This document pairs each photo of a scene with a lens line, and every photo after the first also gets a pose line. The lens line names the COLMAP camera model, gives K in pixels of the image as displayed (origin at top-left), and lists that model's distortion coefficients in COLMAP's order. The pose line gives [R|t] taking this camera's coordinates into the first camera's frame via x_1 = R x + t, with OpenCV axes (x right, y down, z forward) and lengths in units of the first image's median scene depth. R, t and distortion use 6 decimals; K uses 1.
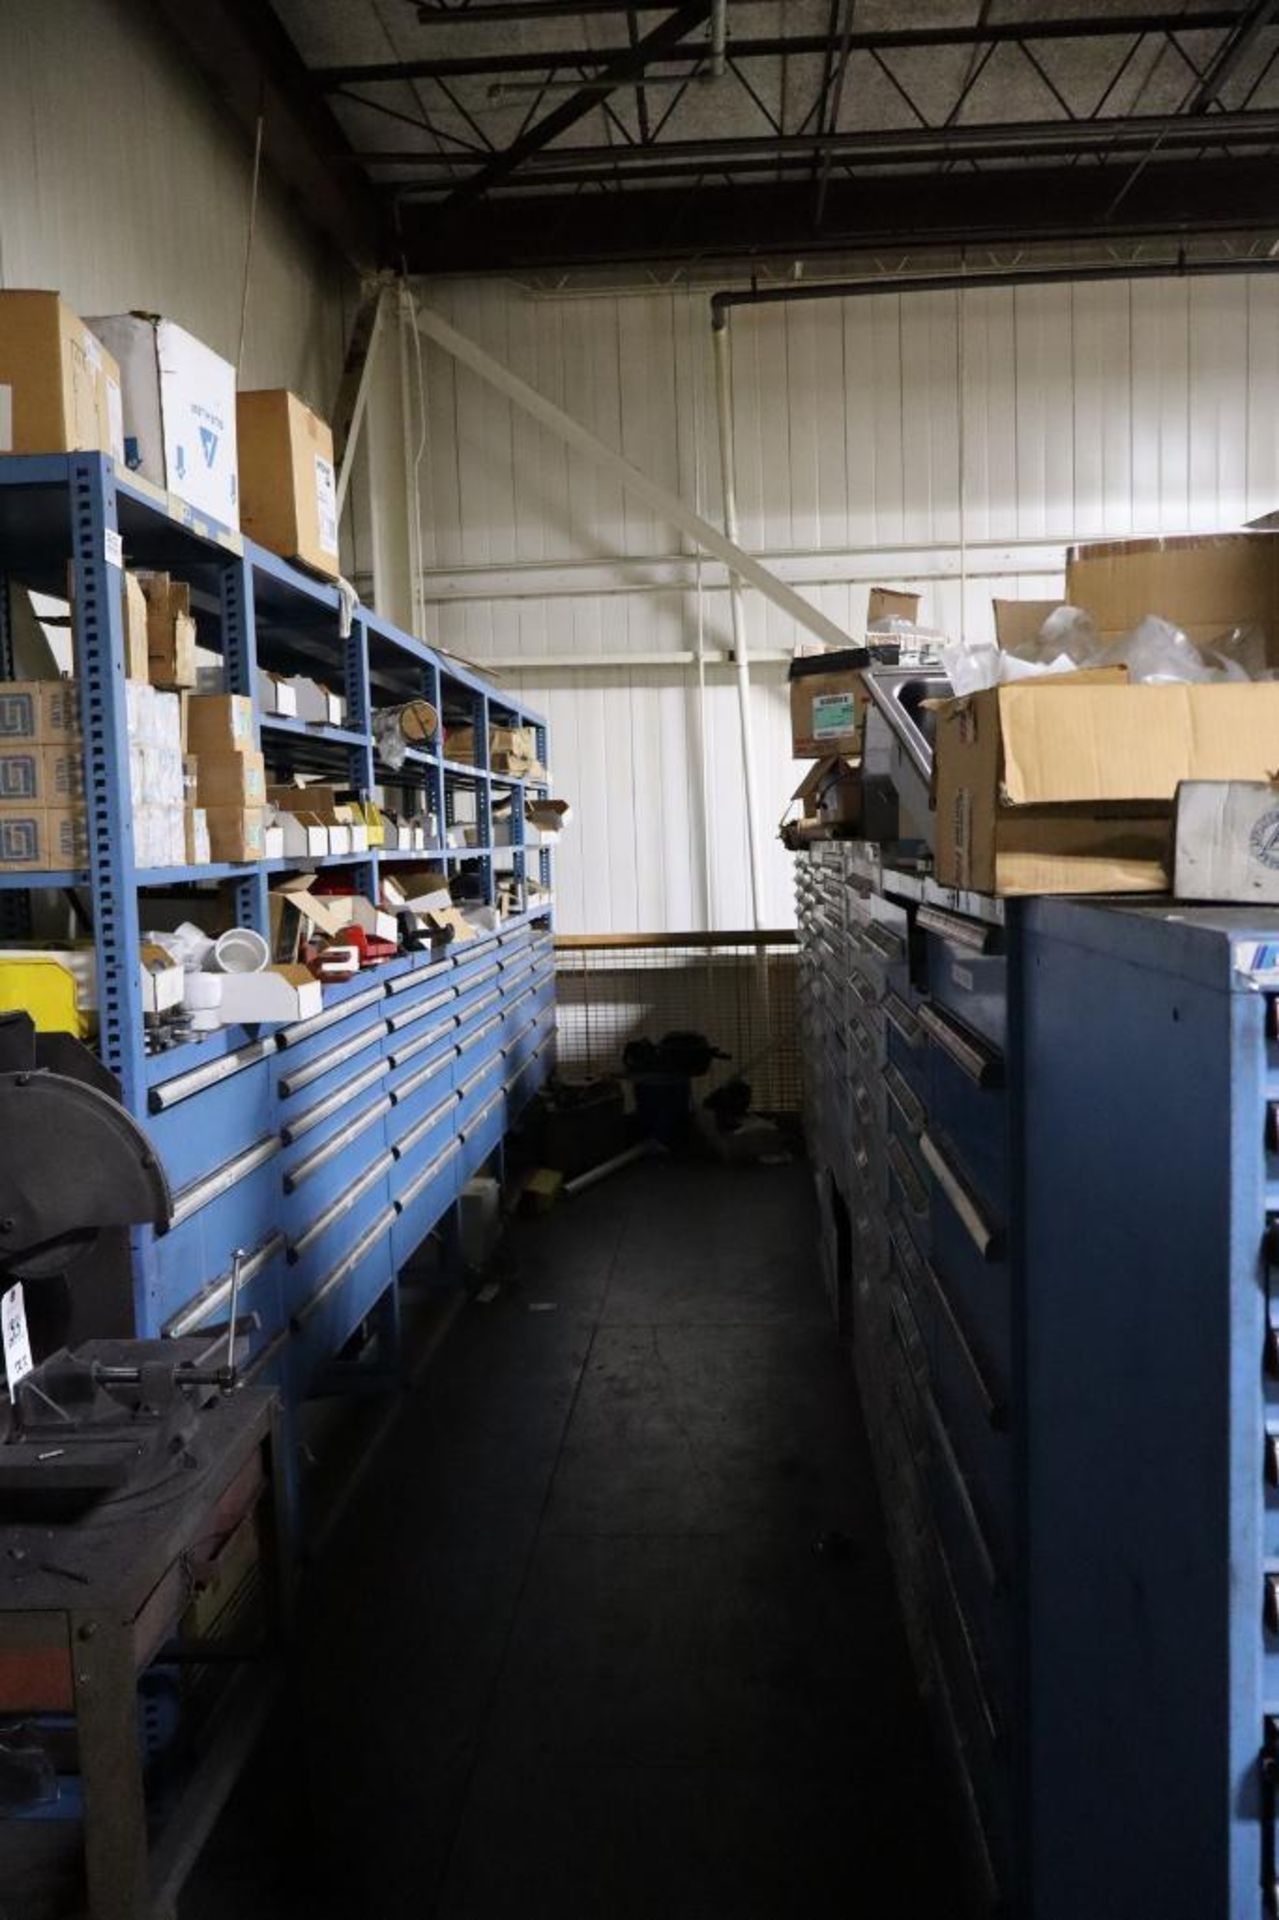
lens RADIAL K [[1609.0, 0, 669.5], [0, 1609.0, 1006.4], [0, 0, 1]] dist [-0.000352, 0.000732]
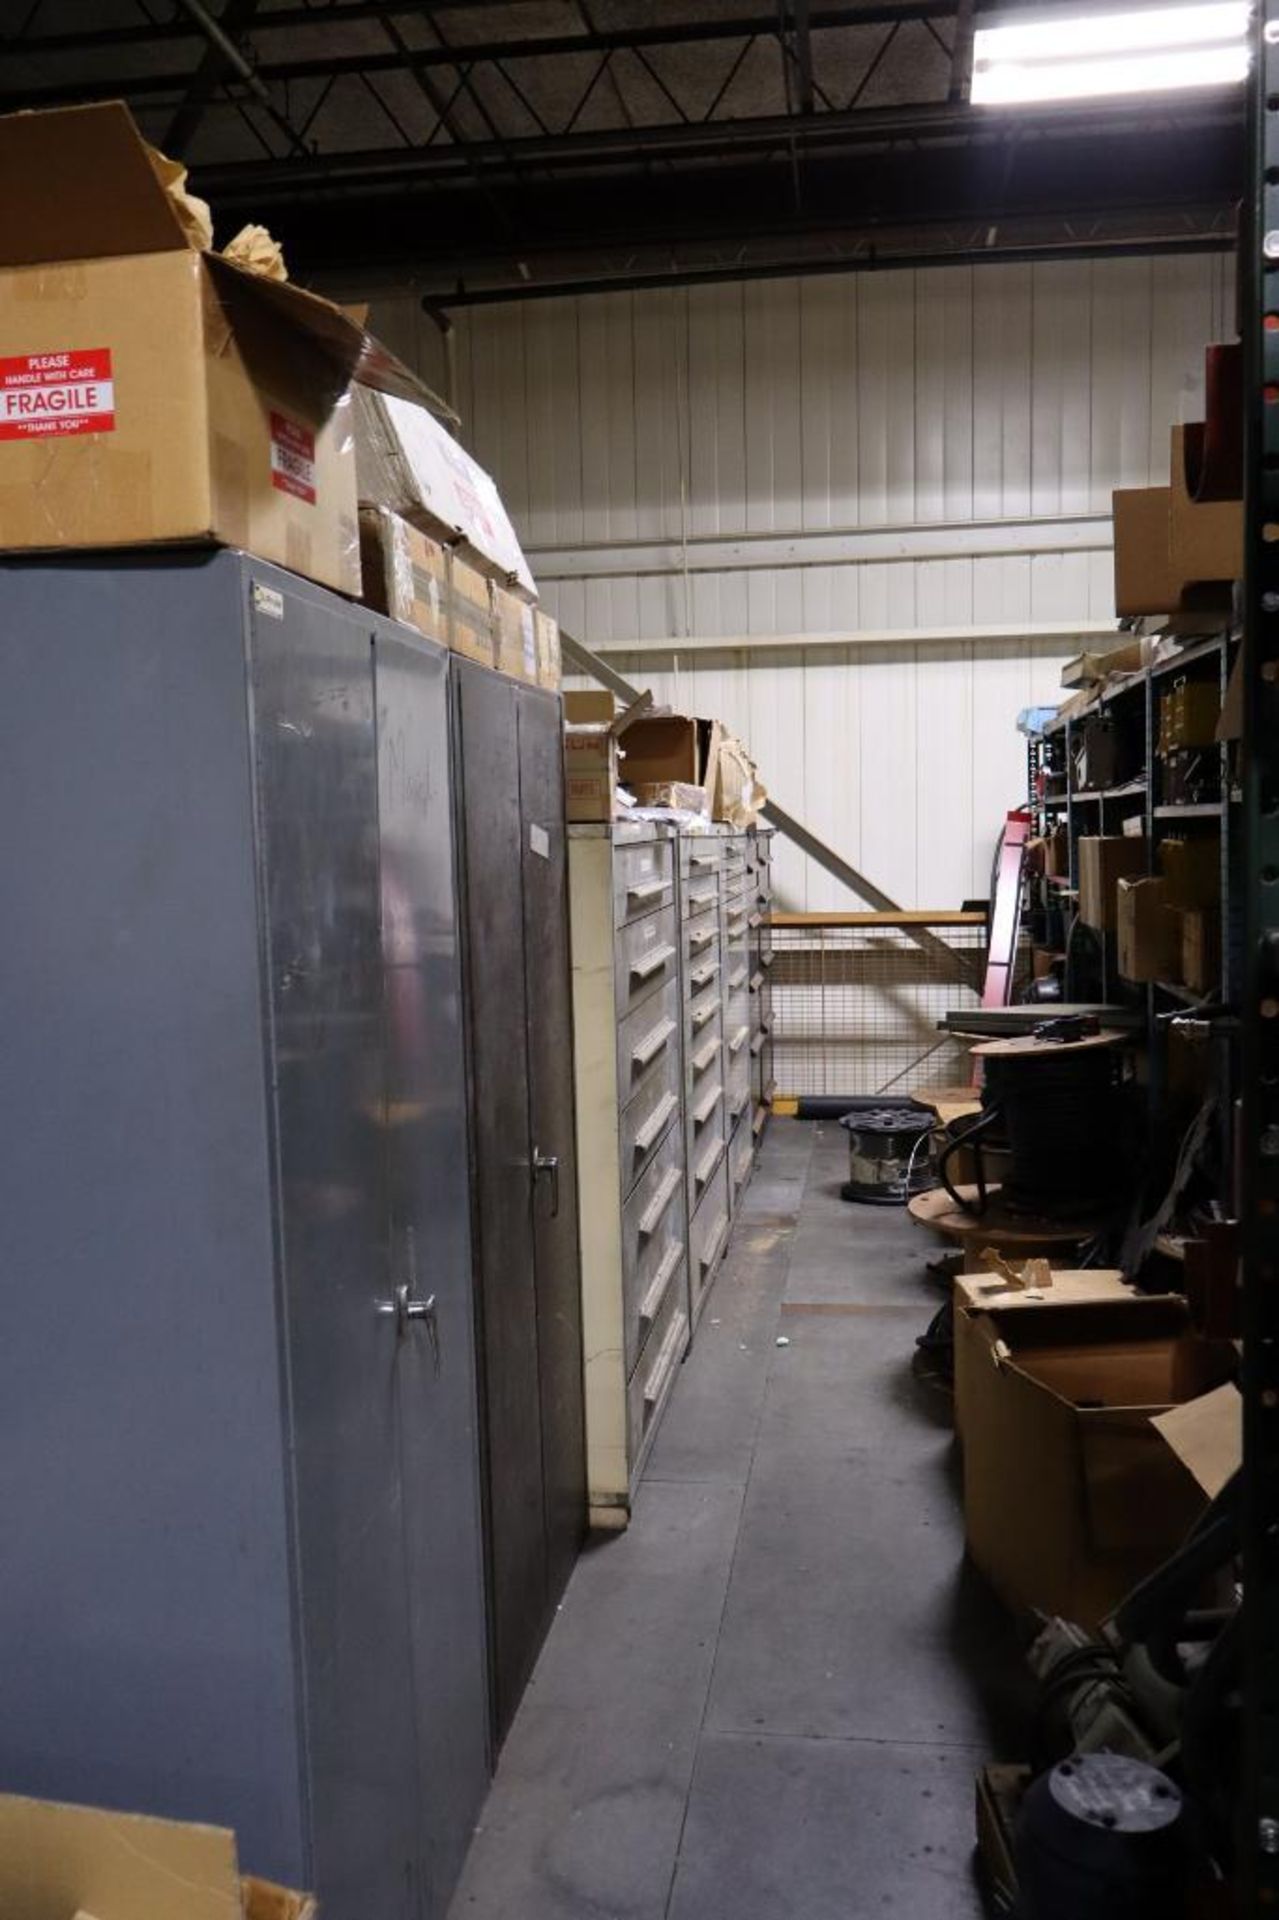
lens RADIAL K [[1609.0, 0, 669.5], [0, 1609.0, 1006.4], [0, 0, 1]] dist [-0.000352, 0.000732]
pose [[0.996410, 0.015976, -0.083137, 0.241545], [-0.014887, 0.999795, 0.013710, -0.006772], [0.083339, -0.012423, 0.996444, -0.012052]]
